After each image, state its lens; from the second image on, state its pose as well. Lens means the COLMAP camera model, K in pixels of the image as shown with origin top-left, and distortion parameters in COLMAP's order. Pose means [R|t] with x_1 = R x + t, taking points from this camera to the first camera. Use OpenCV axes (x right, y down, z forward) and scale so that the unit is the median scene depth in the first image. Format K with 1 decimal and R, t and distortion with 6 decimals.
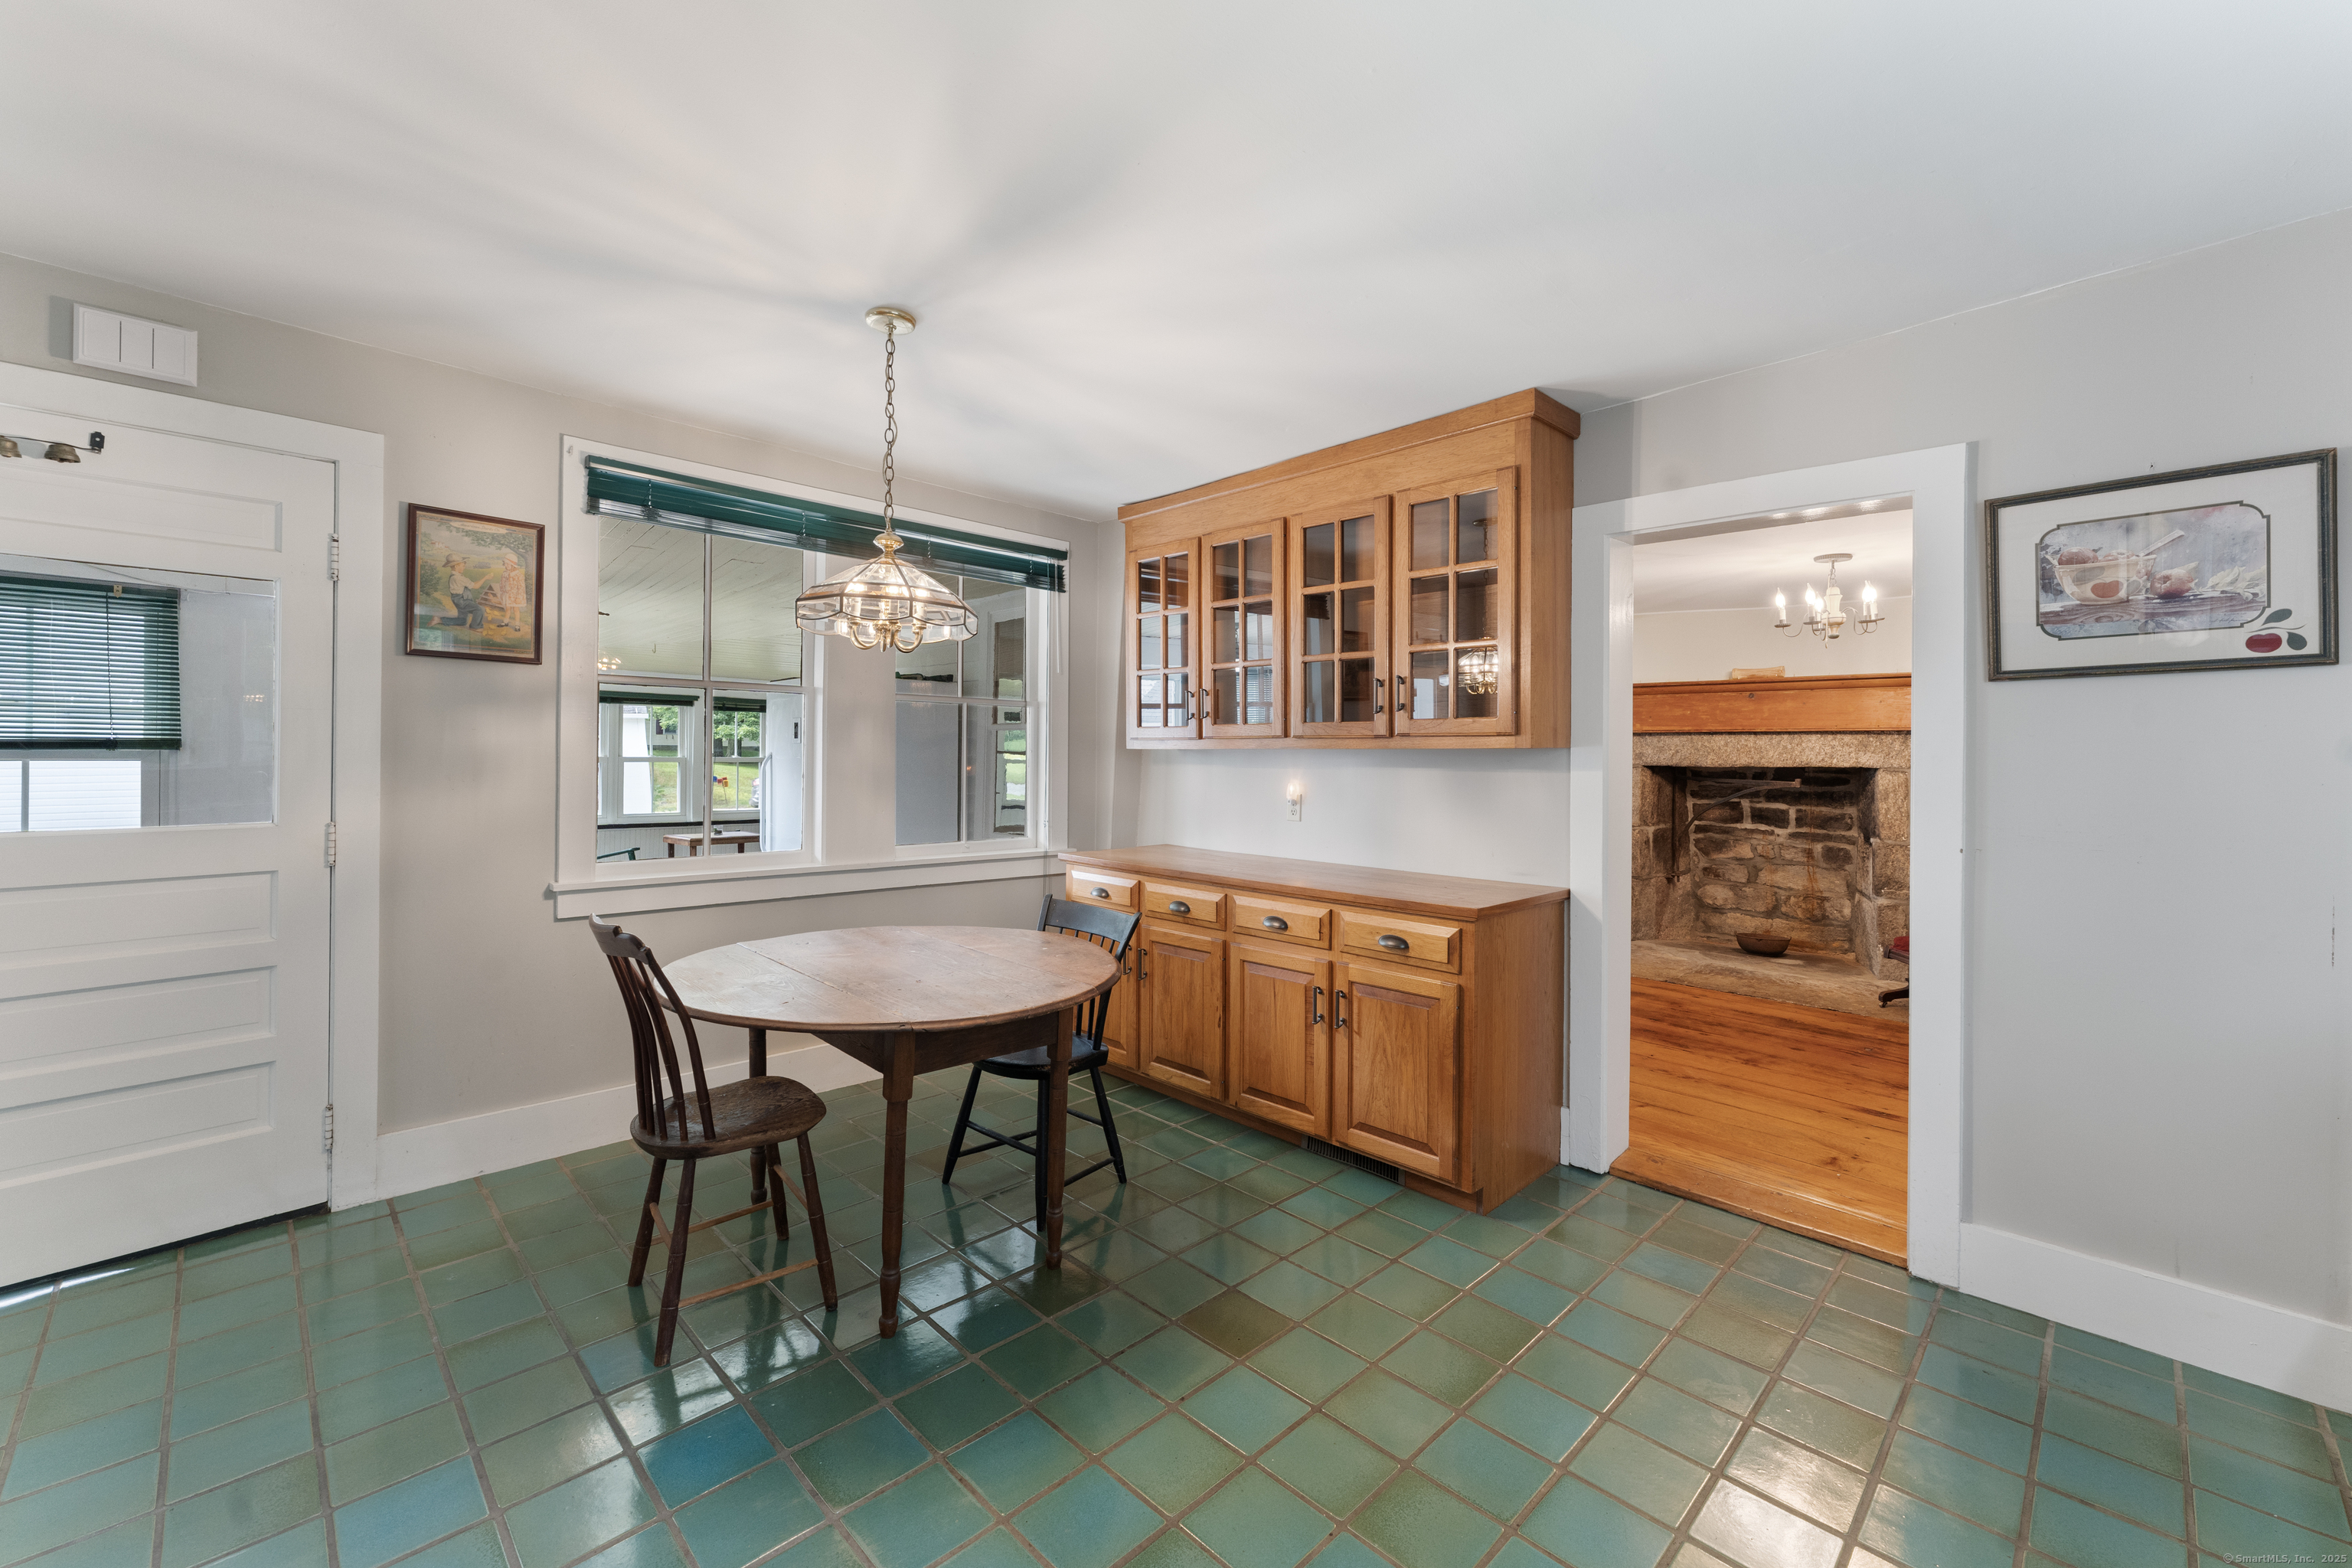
lens RADIAL K [[938.8, 0, 1186.4], [0, 938.8, 760.8], [0, 0, 1]] dist [-0.000557, -0.000048]
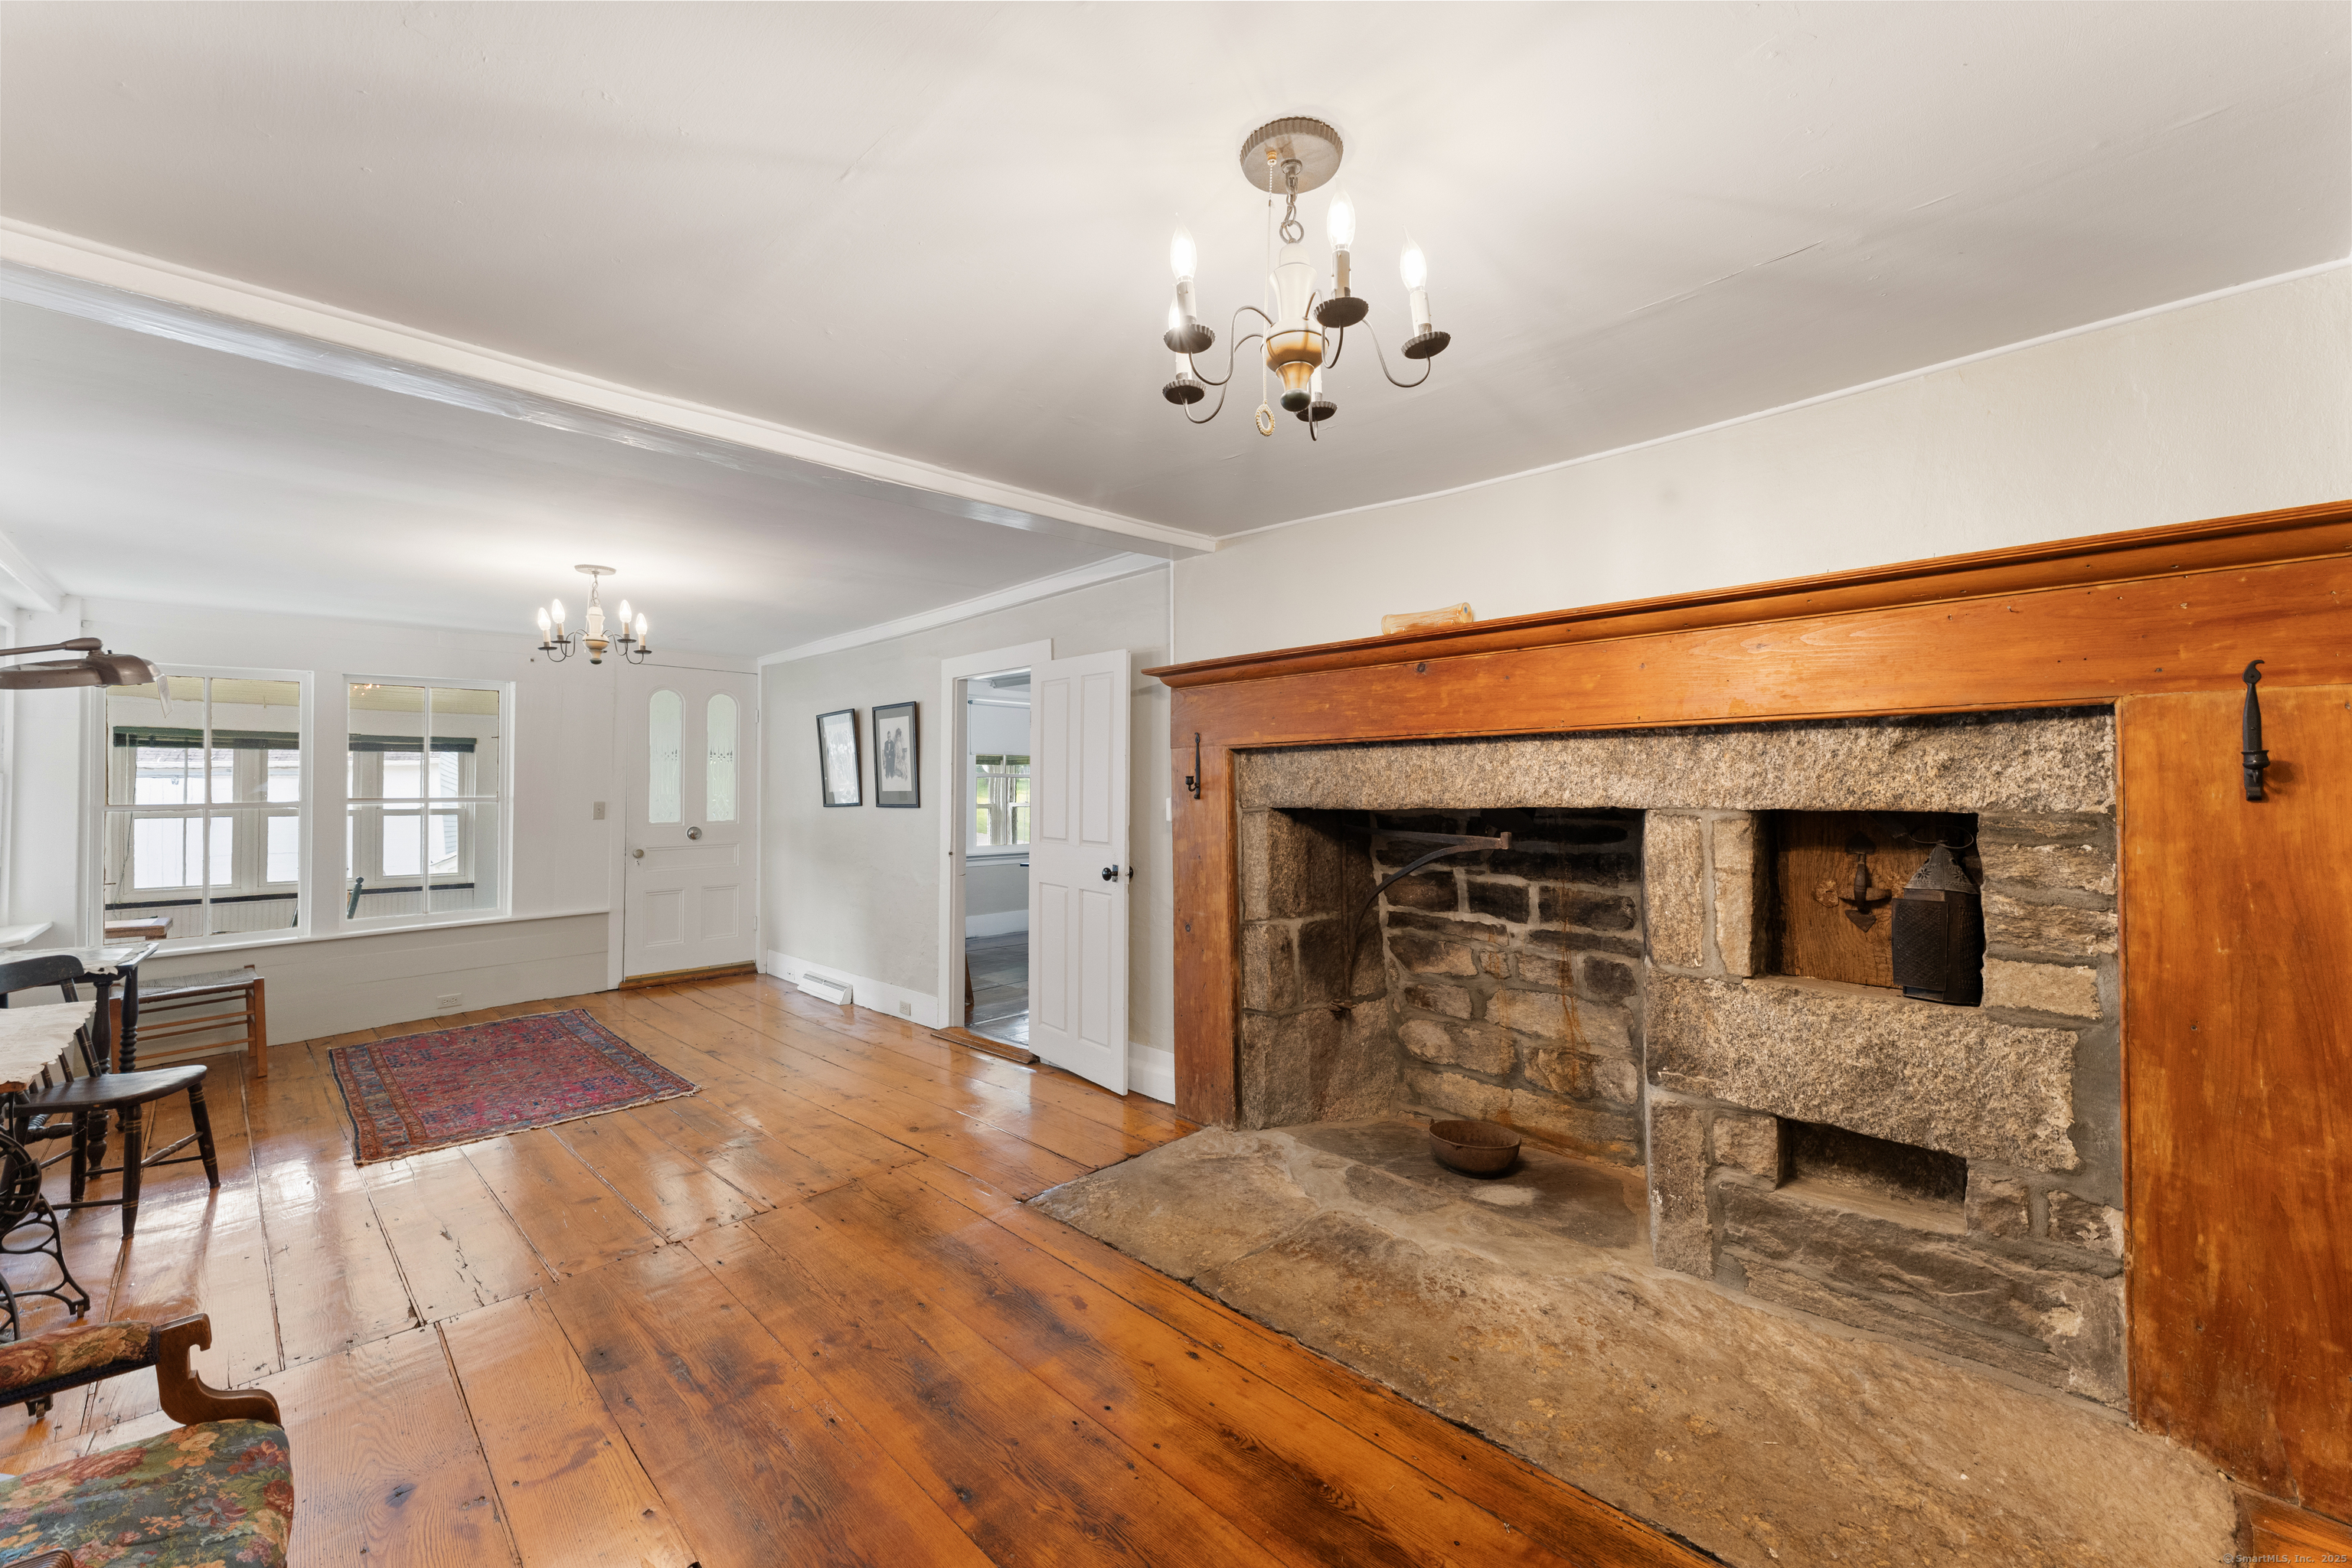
lens RADIAL K [[938.8, 0, 1166.0], [0, 938.8, 791.4], [0, 0, 1]] dist [-0.000557, -0.000048]
pose [[0.999887, -0.014786, -0.002863, 0.436121], [0.014744, 0.999789, -0.014316, 0.002289], [0.003074, 0.014272, 0.999893, 0.464351]]
